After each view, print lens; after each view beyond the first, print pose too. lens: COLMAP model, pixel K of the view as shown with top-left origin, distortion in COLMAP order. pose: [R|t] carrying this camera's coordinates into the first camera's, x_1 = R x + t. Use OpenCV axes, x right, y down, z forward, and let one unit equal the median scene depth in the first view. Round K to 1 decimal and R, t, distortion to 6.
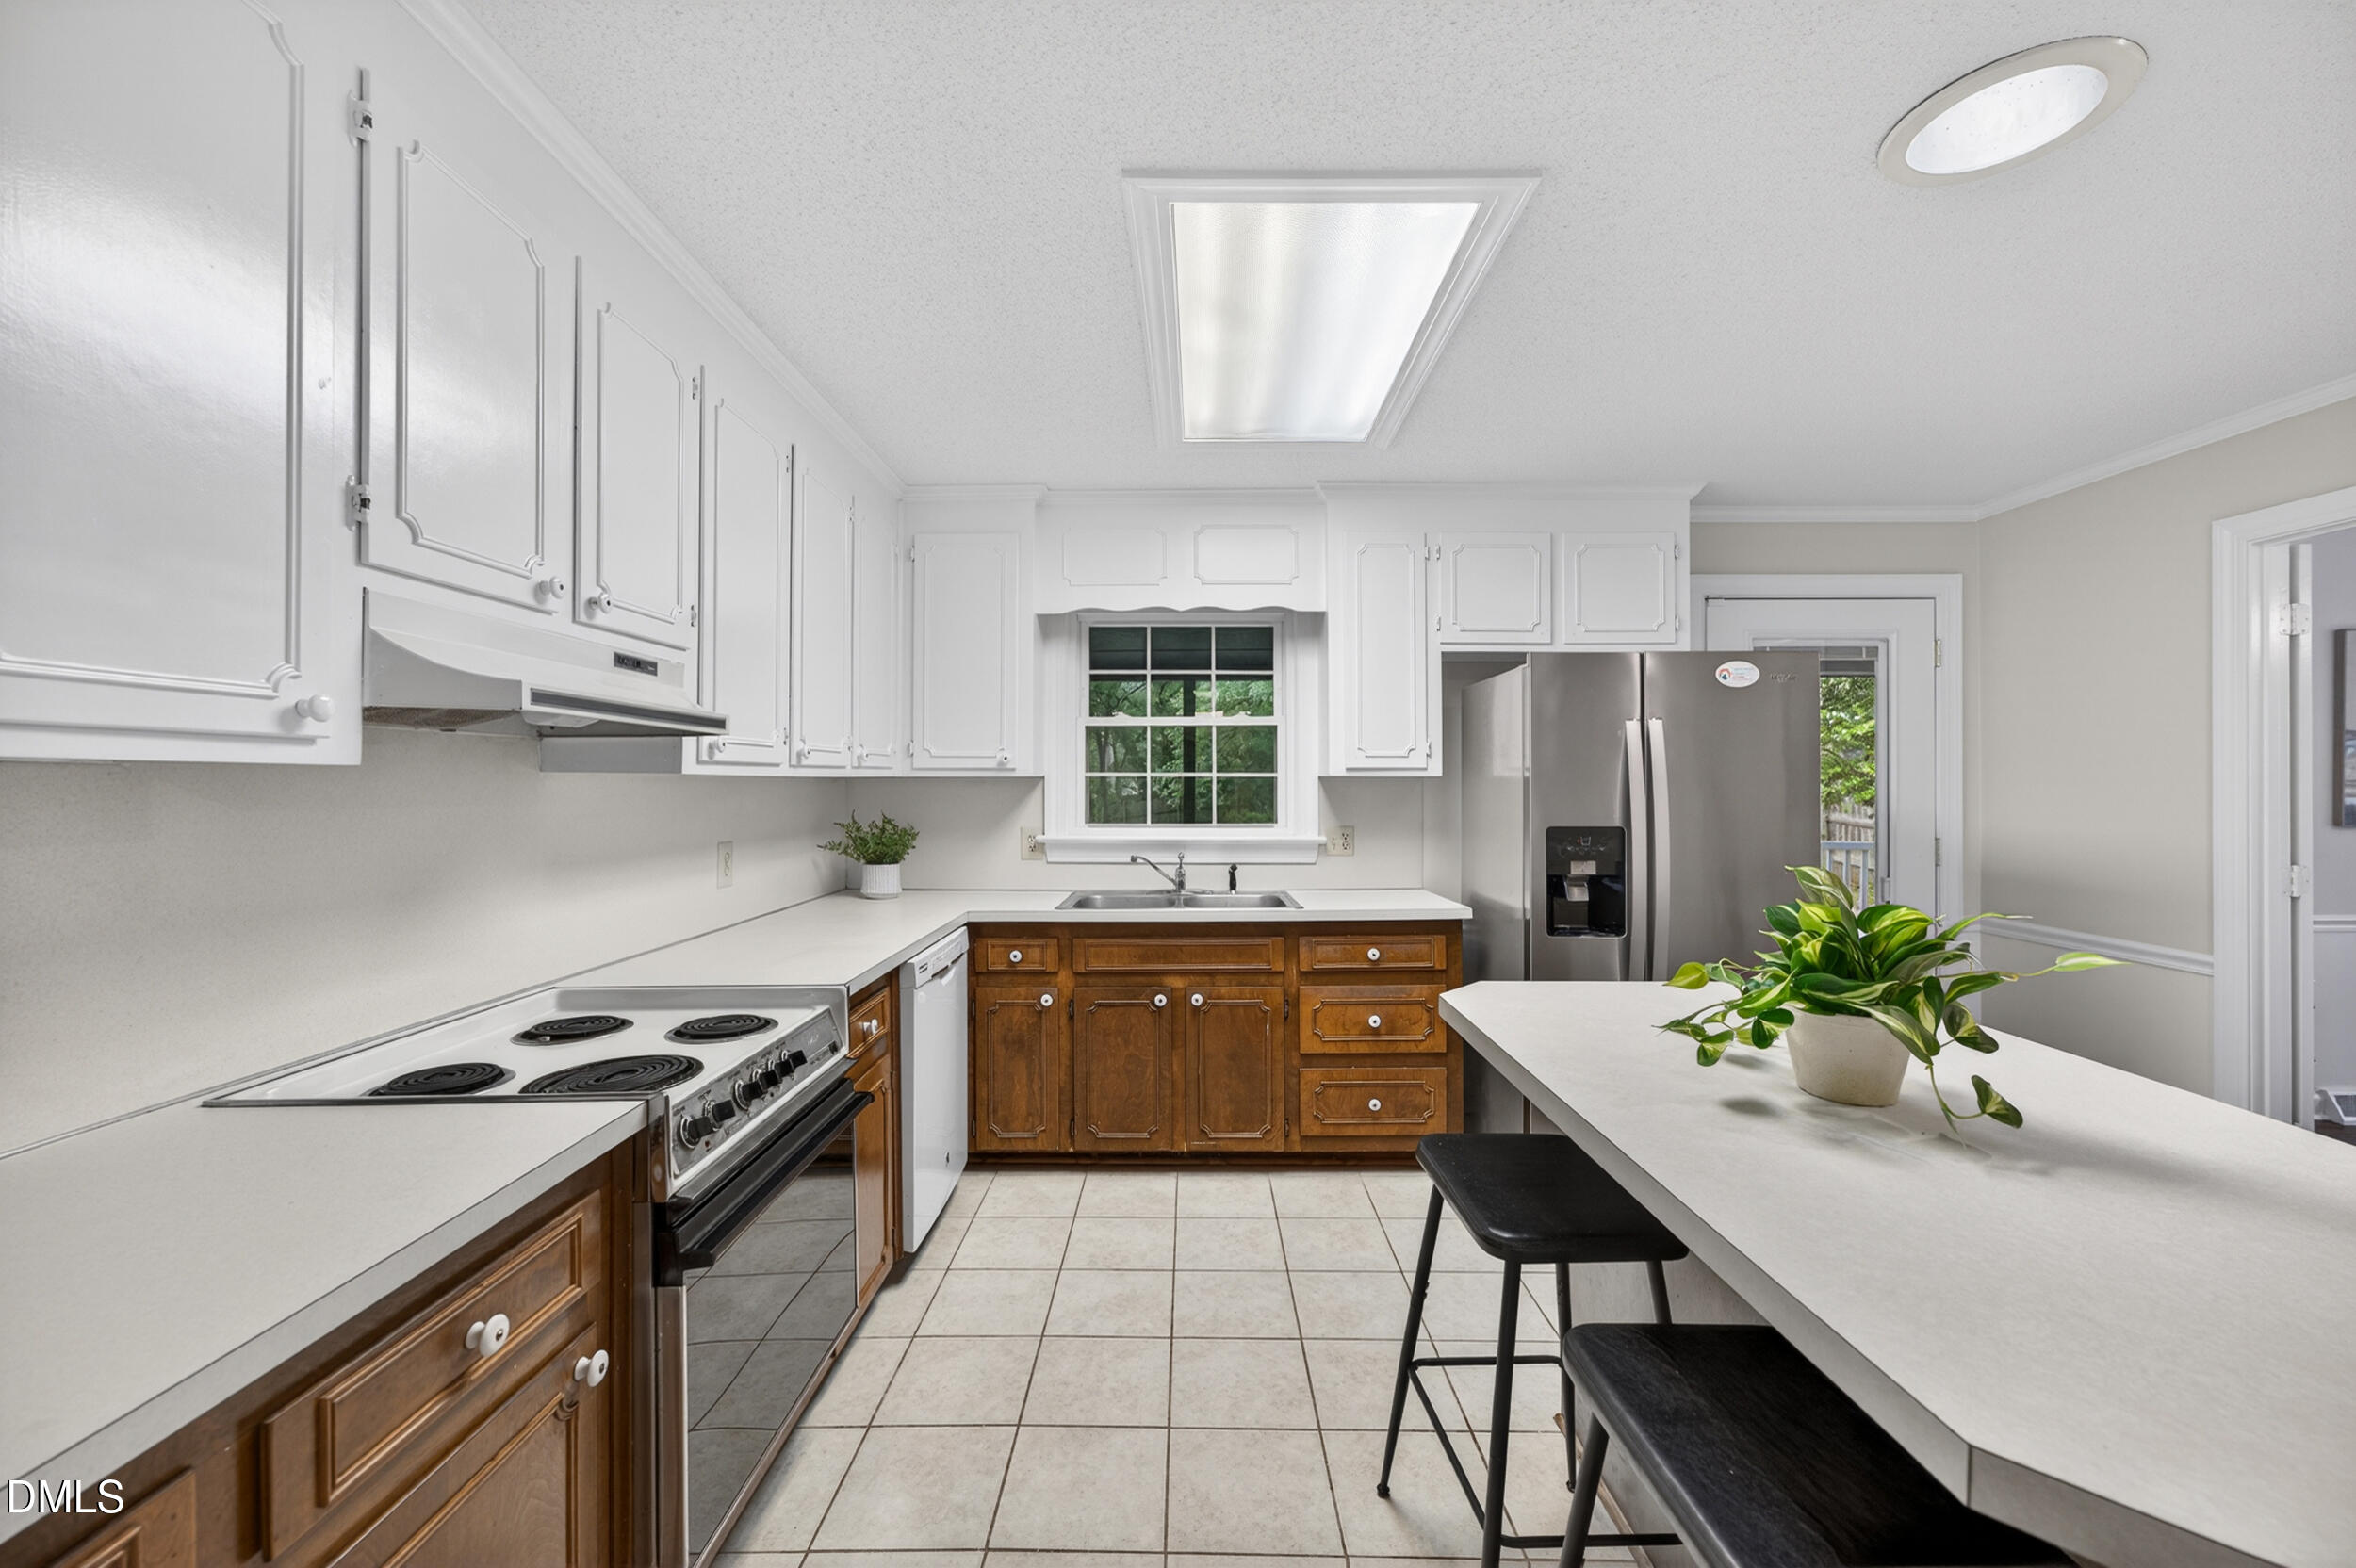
lens RADIAL K [[941.0, 0, 1190.8], [0, 941.0, 773.6], [0, 0, 1]] dist [0.017964, 0.001709]
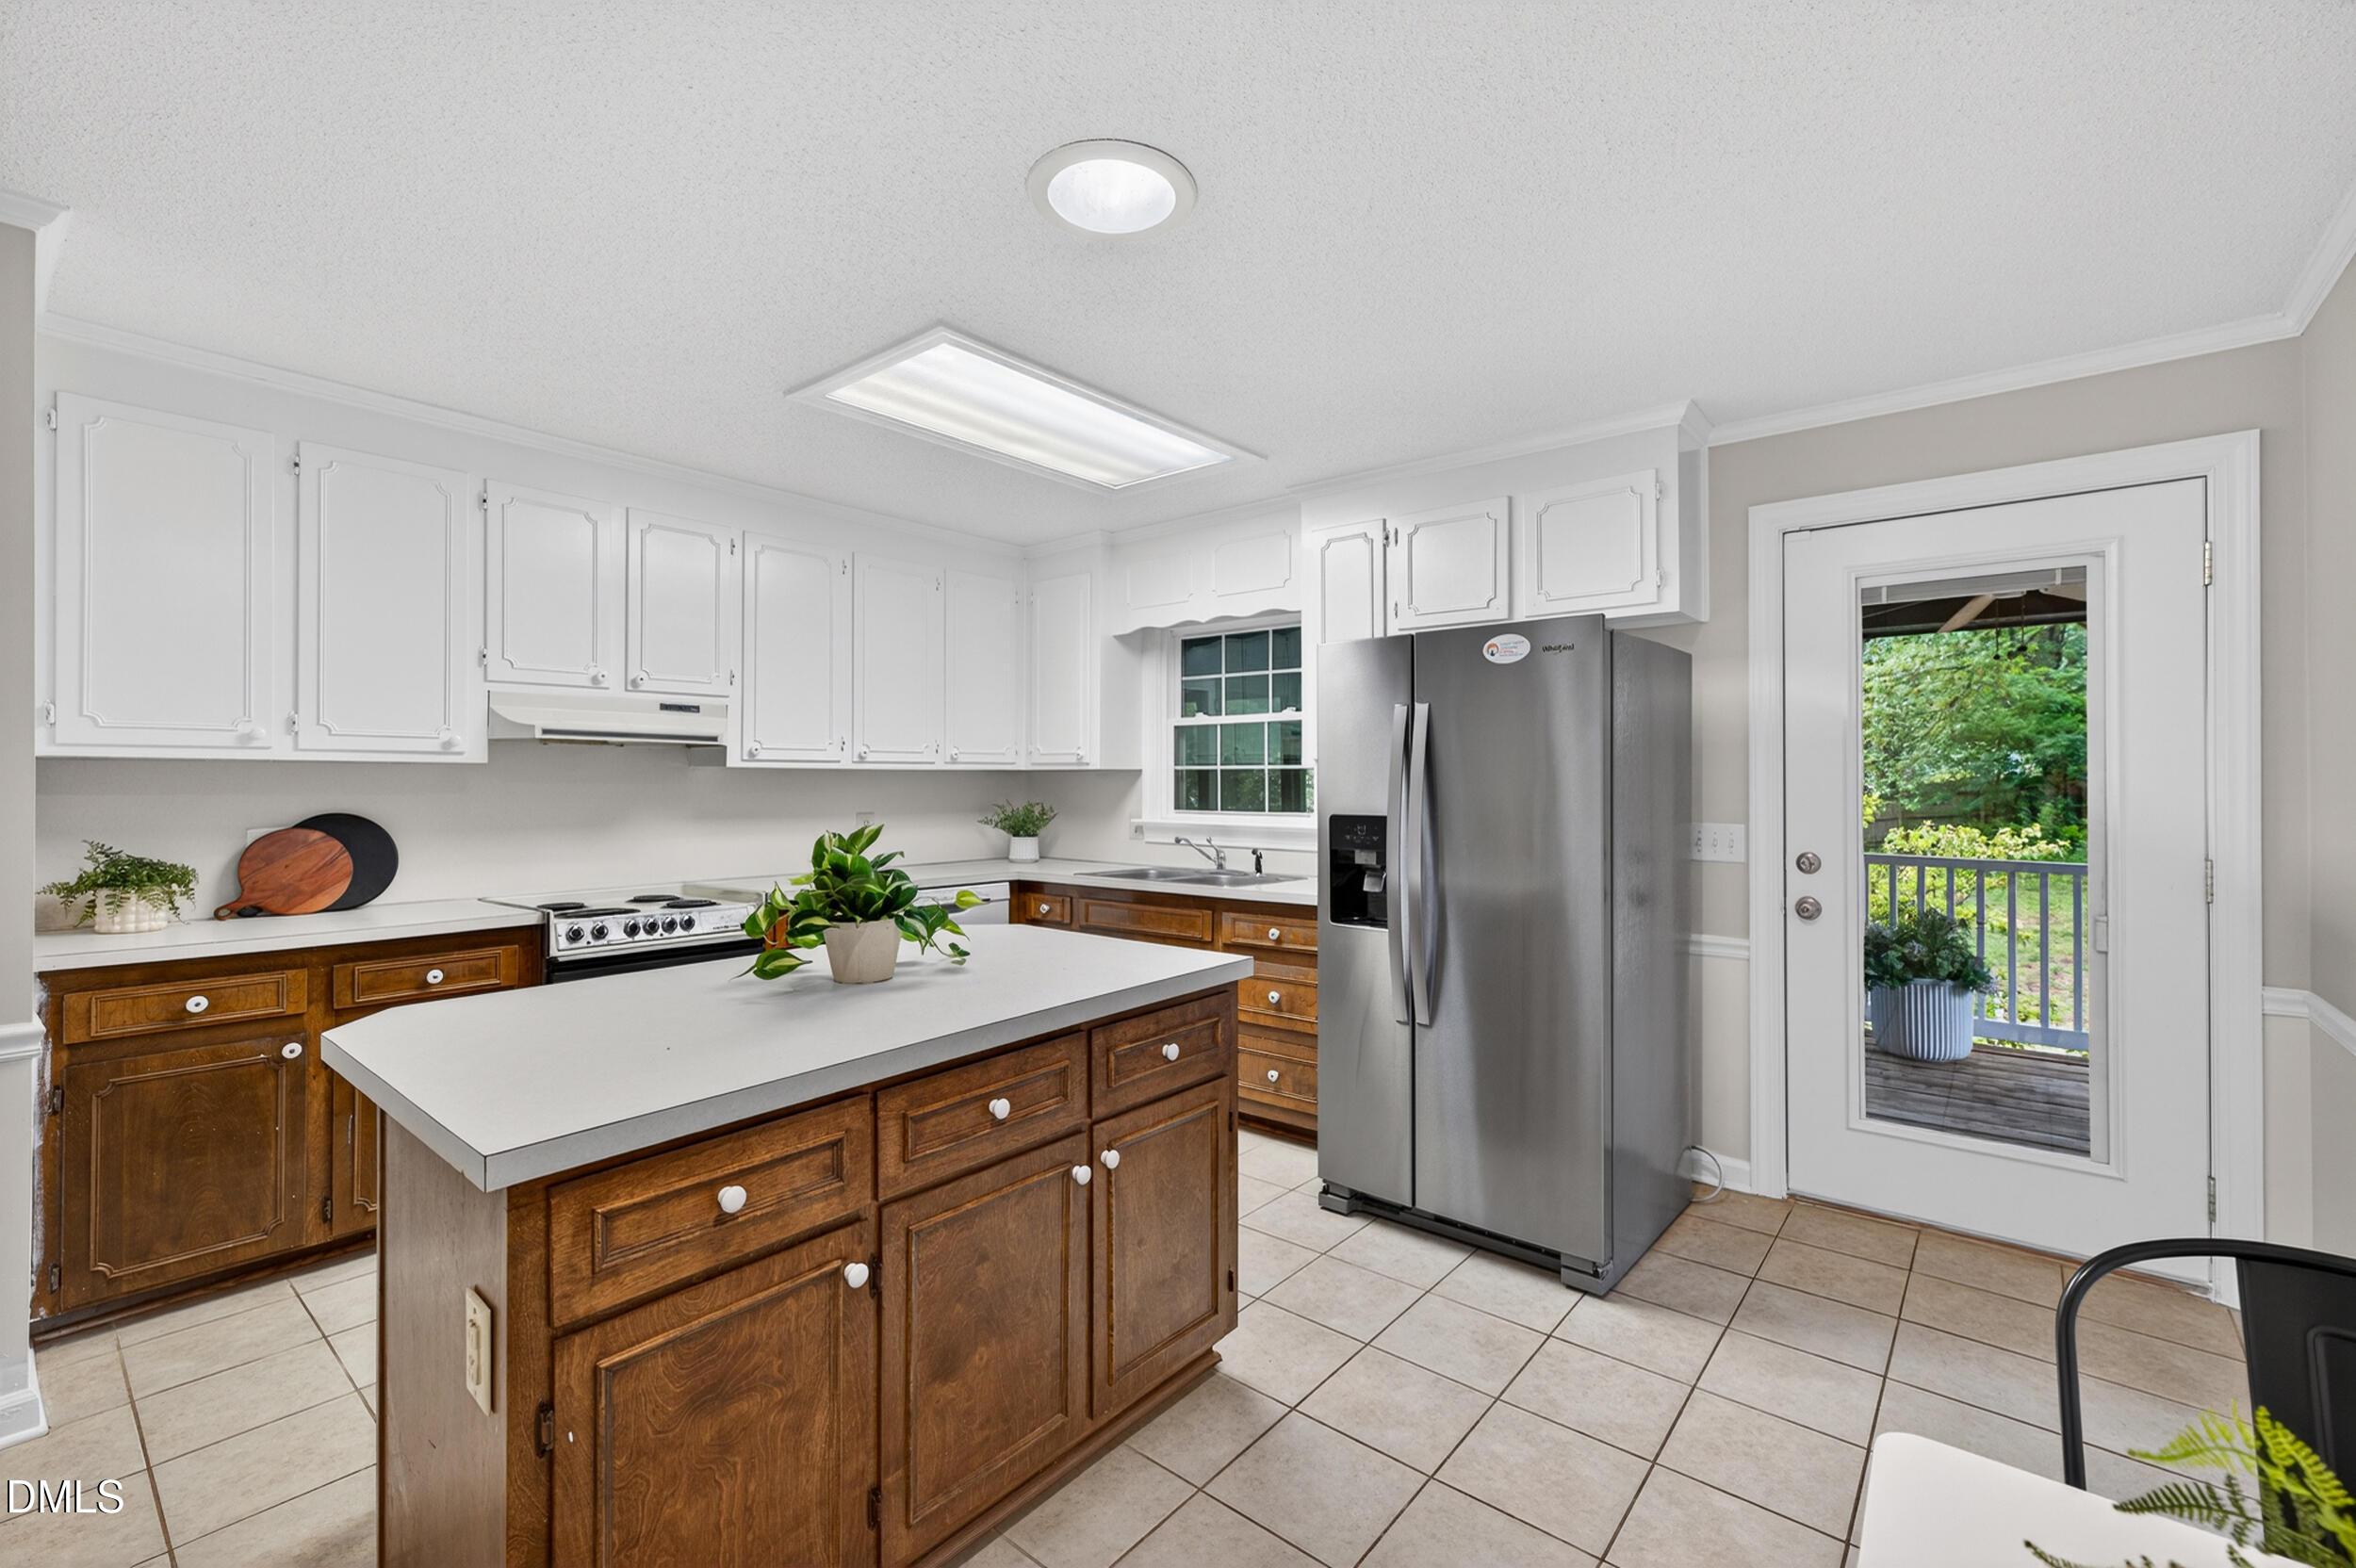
lens RADIAL K [[1022.8, 0, 1170.0], [0, 1022.8, 776.9], [0, 0, 1]] dist [0.012869, 0.000019]
pose [[0.764654, -0.001673, -0.644439, 0.826682], [0.004540, 0.999986, 0.002791, 0.010328], [0.644425, -0.005060, 0.764651, 0.042359]]
